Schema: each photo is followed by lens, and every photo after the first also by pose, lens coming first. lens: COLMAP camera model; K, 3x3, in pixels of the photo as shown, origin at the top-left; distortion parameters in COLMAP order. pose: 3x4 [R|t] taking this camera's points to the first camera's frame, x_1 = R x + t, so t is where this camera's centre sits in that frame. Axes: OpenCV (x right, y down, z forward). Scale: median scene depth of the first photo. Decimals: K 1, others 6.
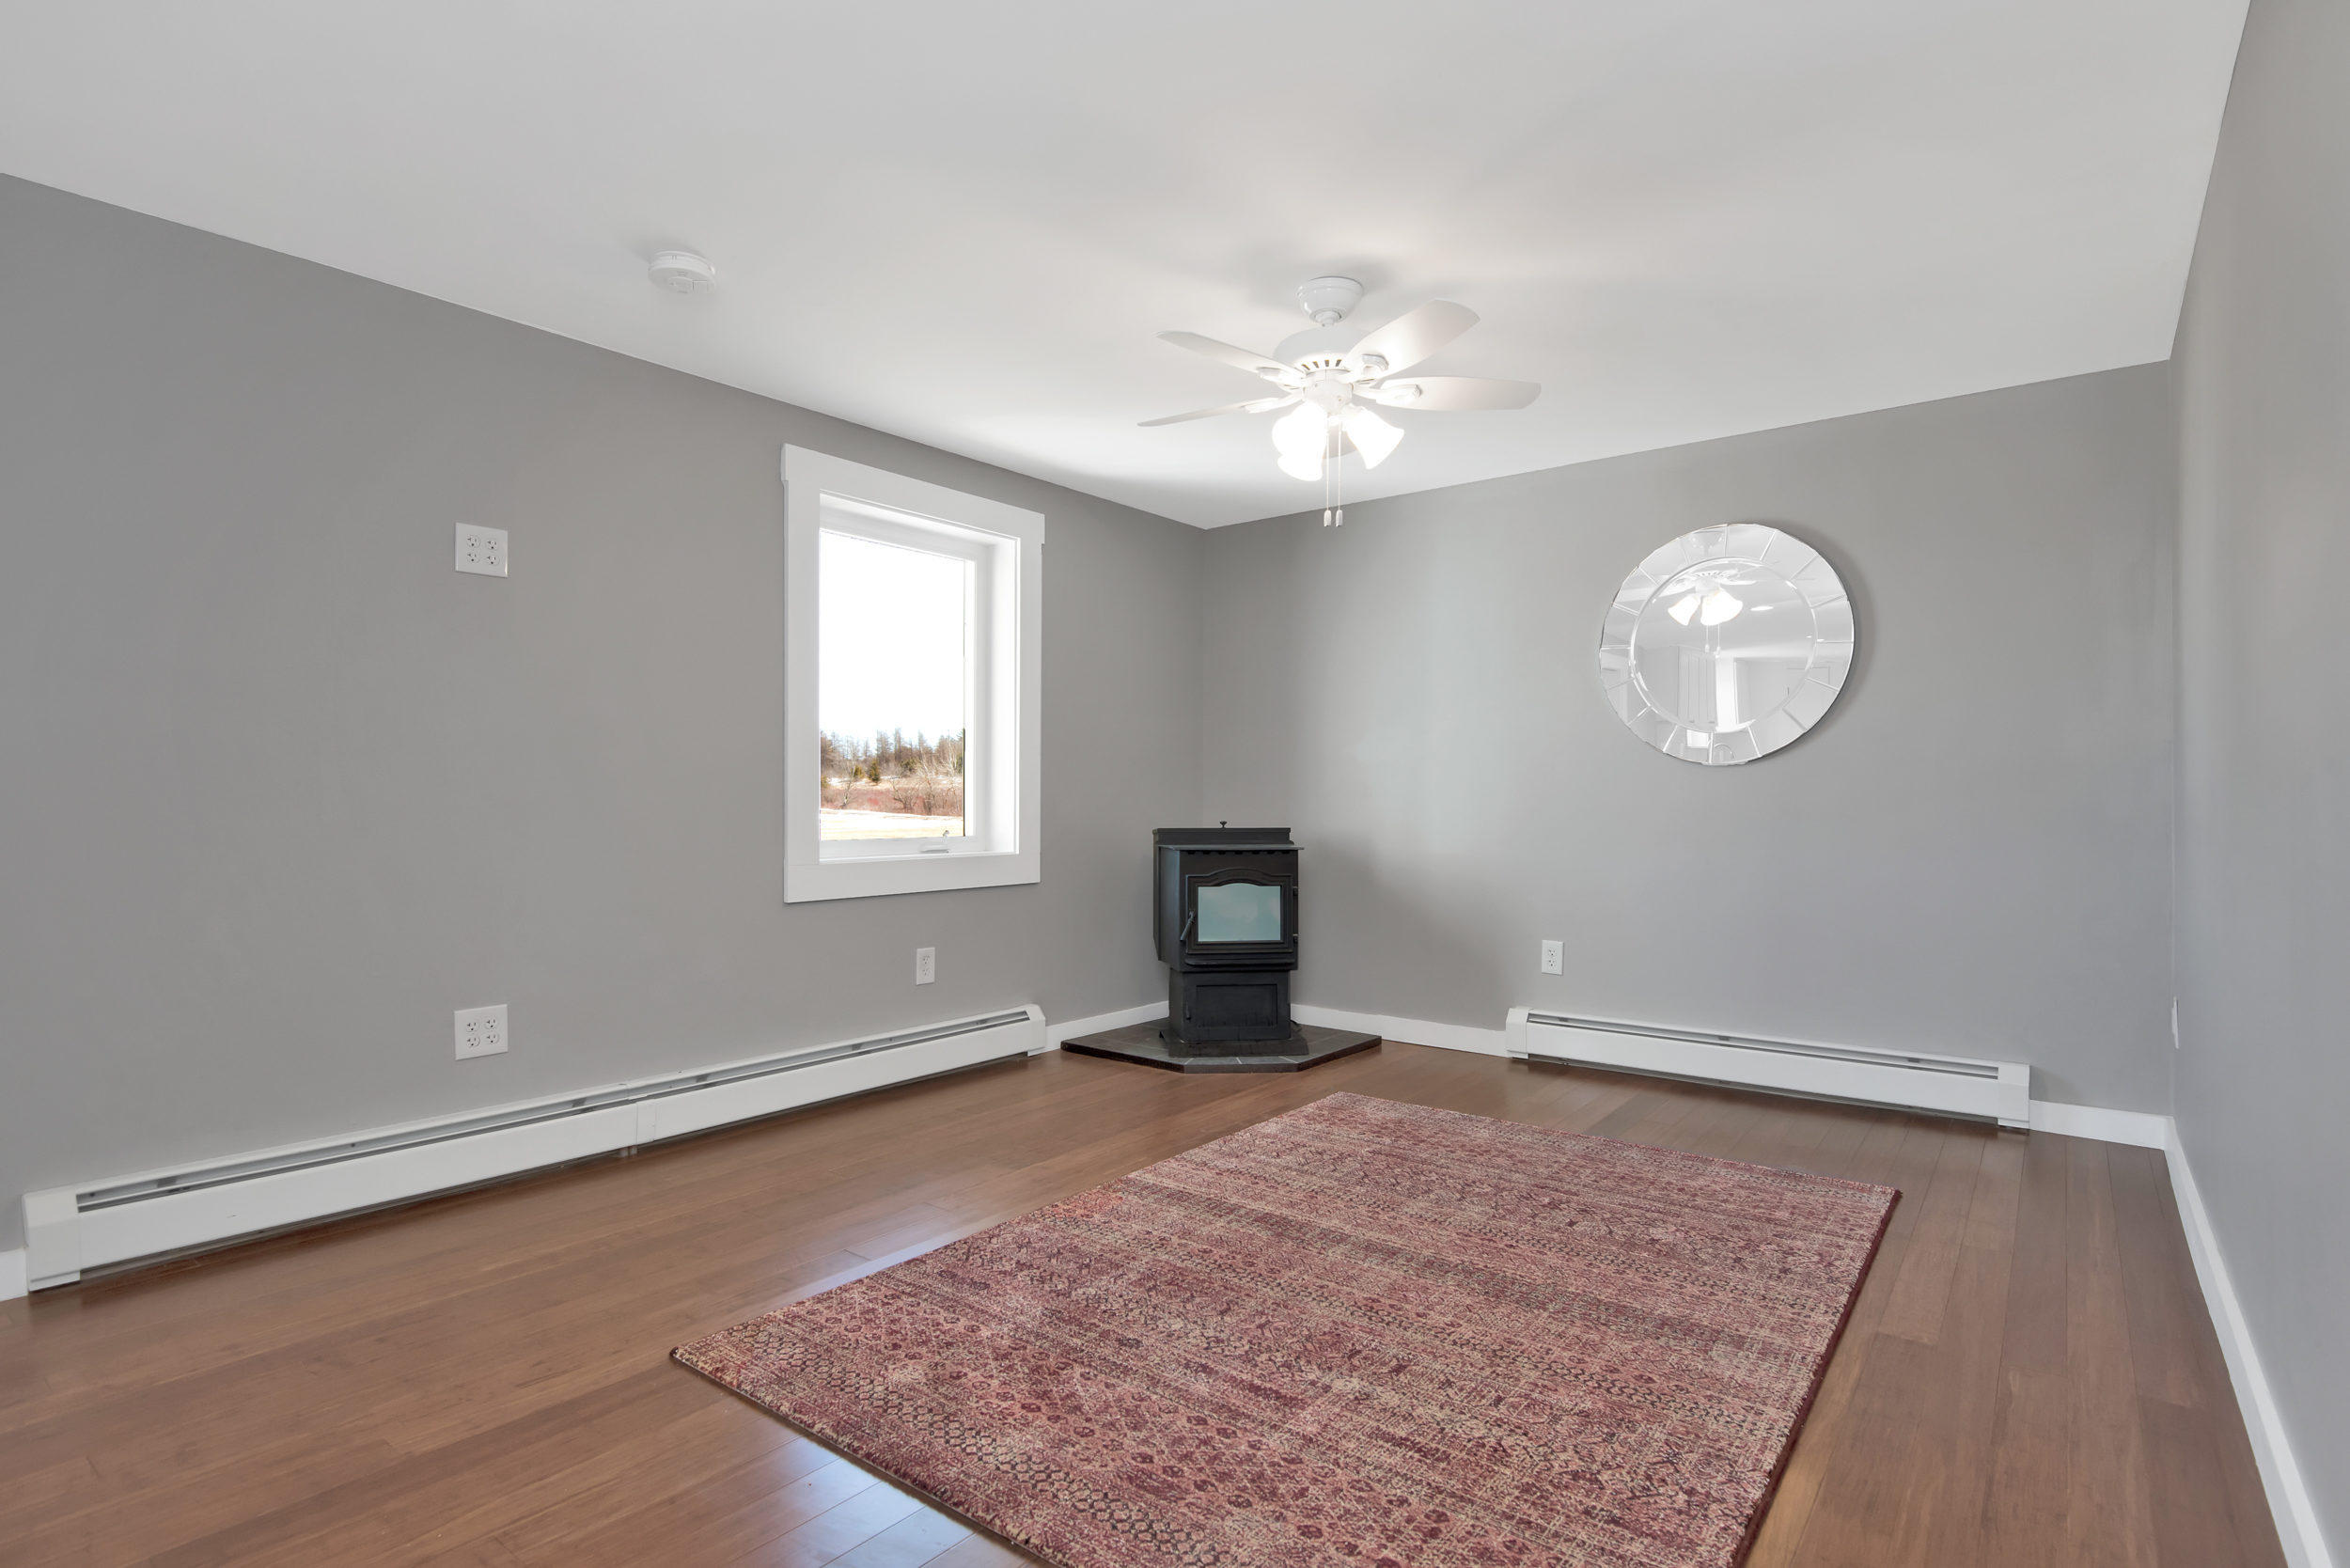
lens RADIAL K [[1142.1, 0, 1166.7], [0, 1142.1, 779.6], [0, 0, 1]] dist [-0.011637, -0.002774]
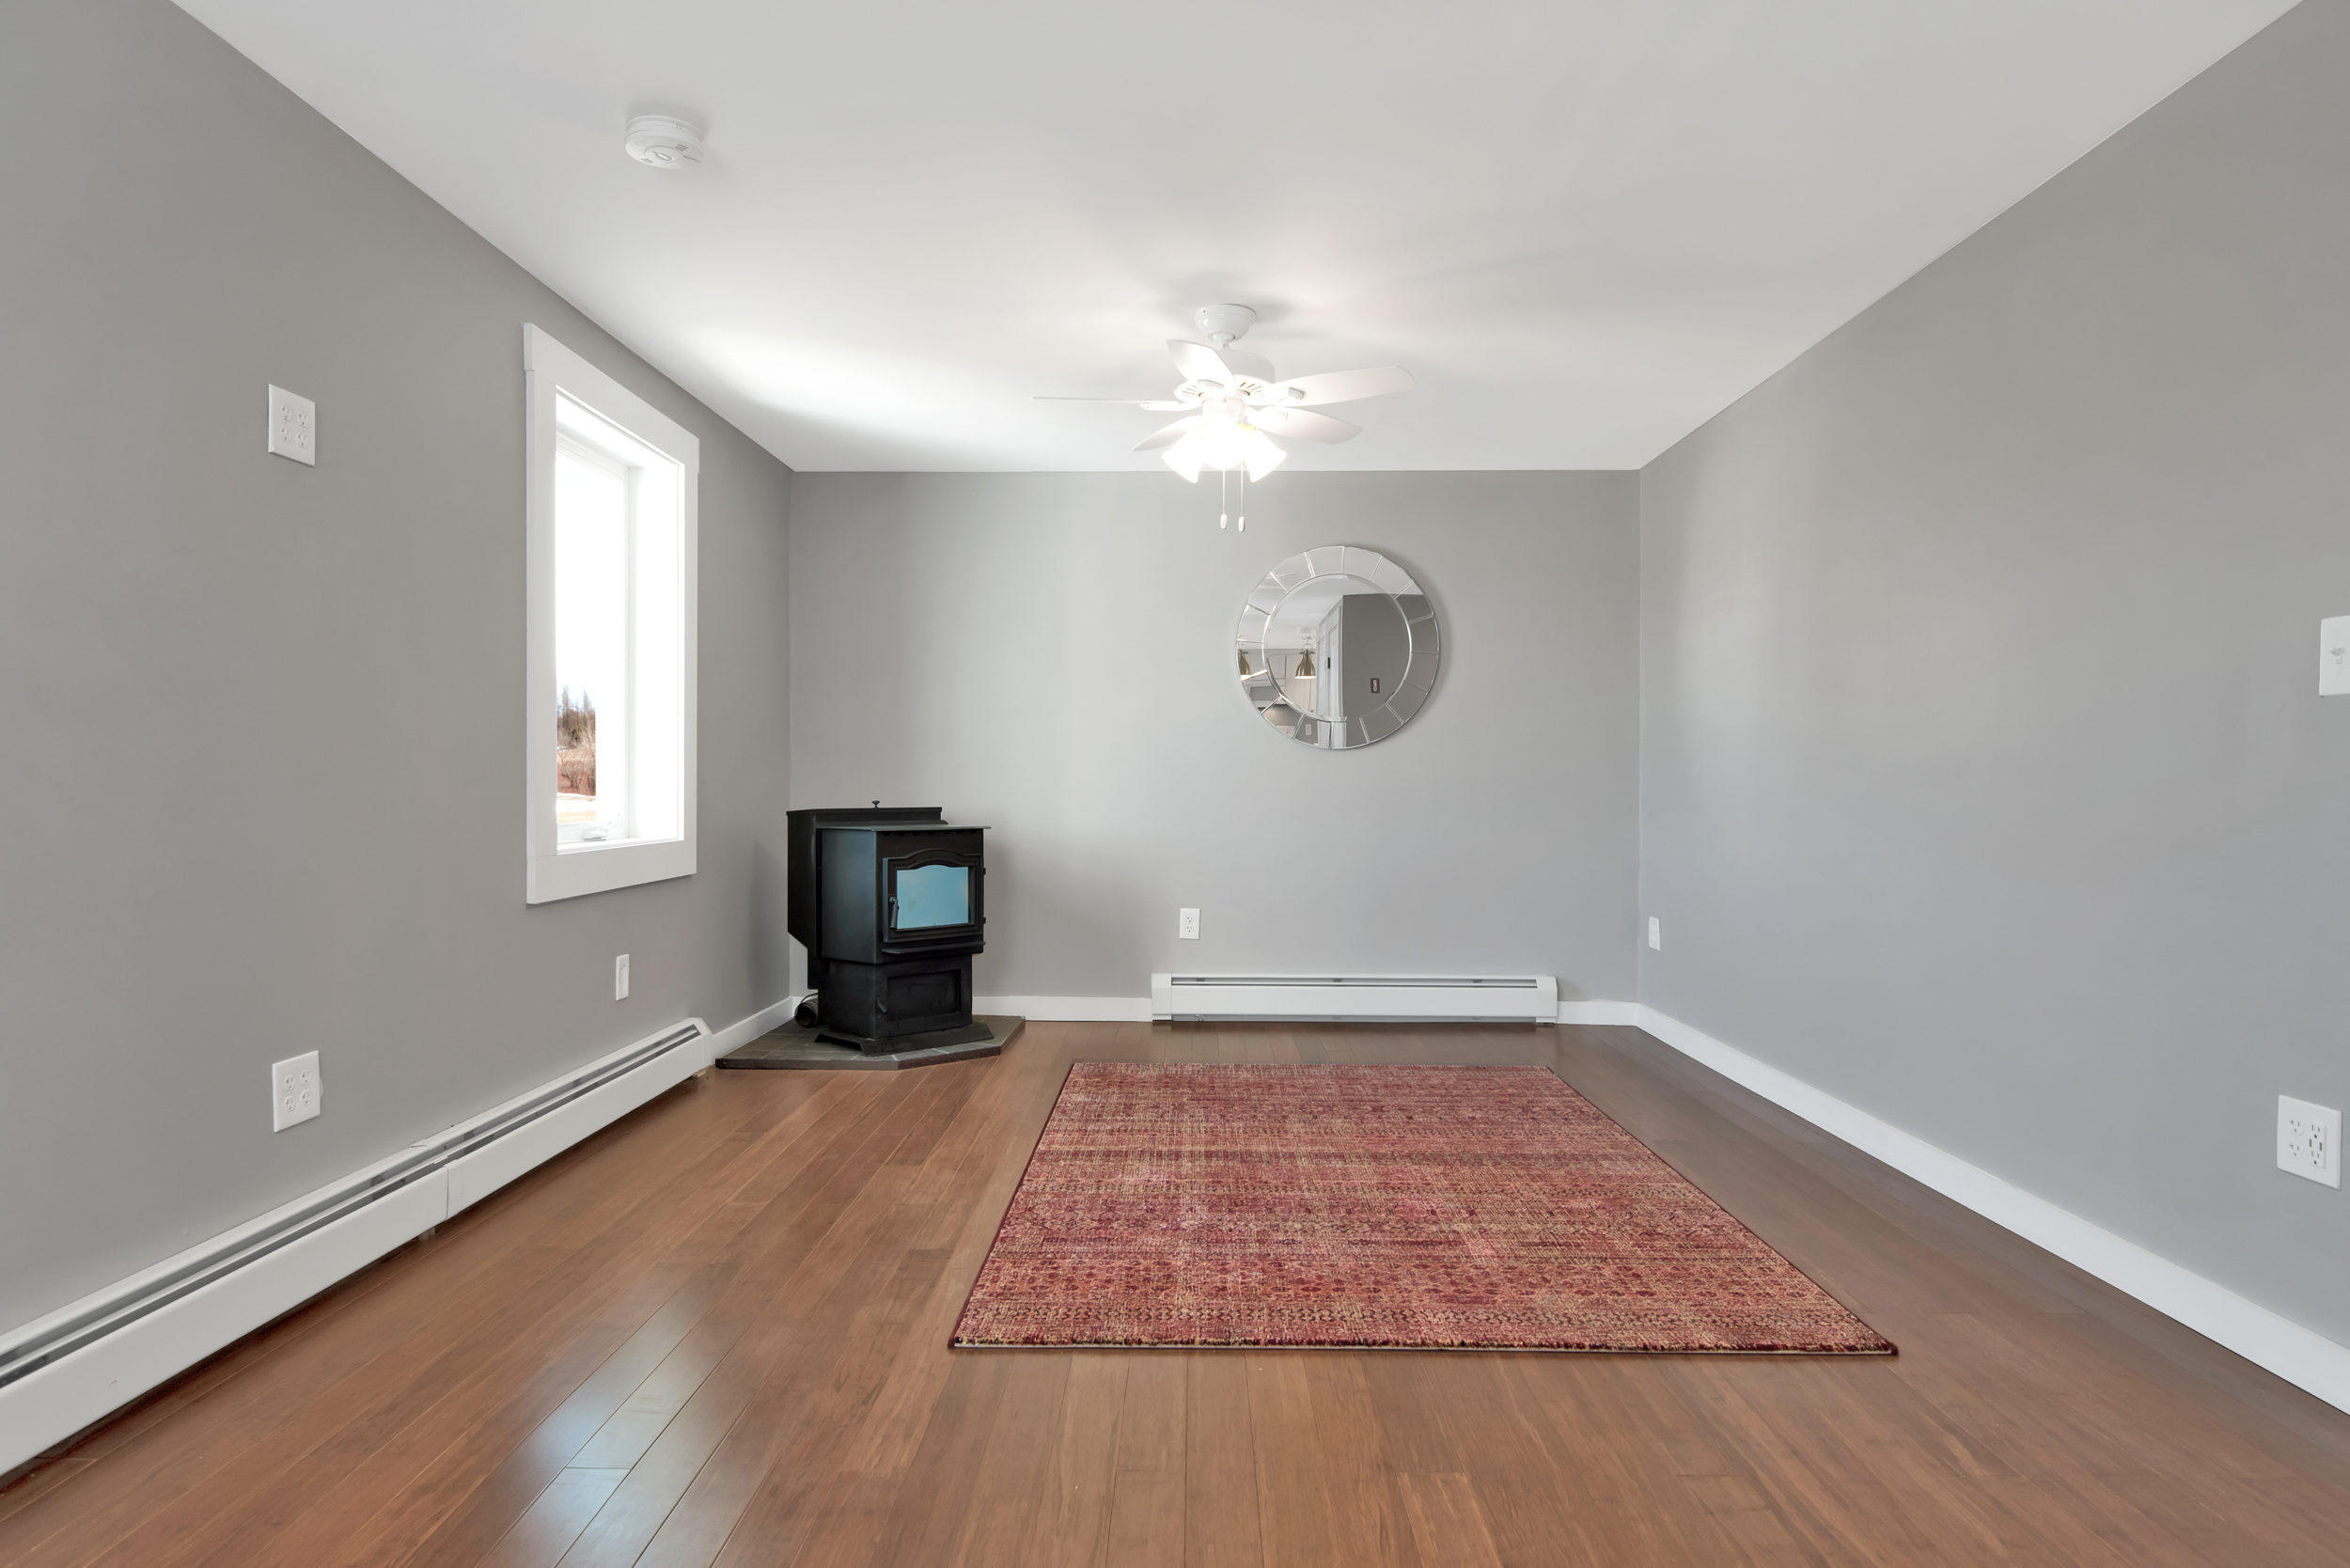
lens RADIAL K [[1325.9, 0, 1172.7], [0, 1325.9, 791.7], [0, 0, 1]] dist [0.003807, -0.000915]
pose [[0.806964, -0.002094, 0.590597, -0.542717], [-0.012828, 0.999696, 0.021072, 0.004594], [-0.590462, -0.024581, 0.806691, -0.006395]]
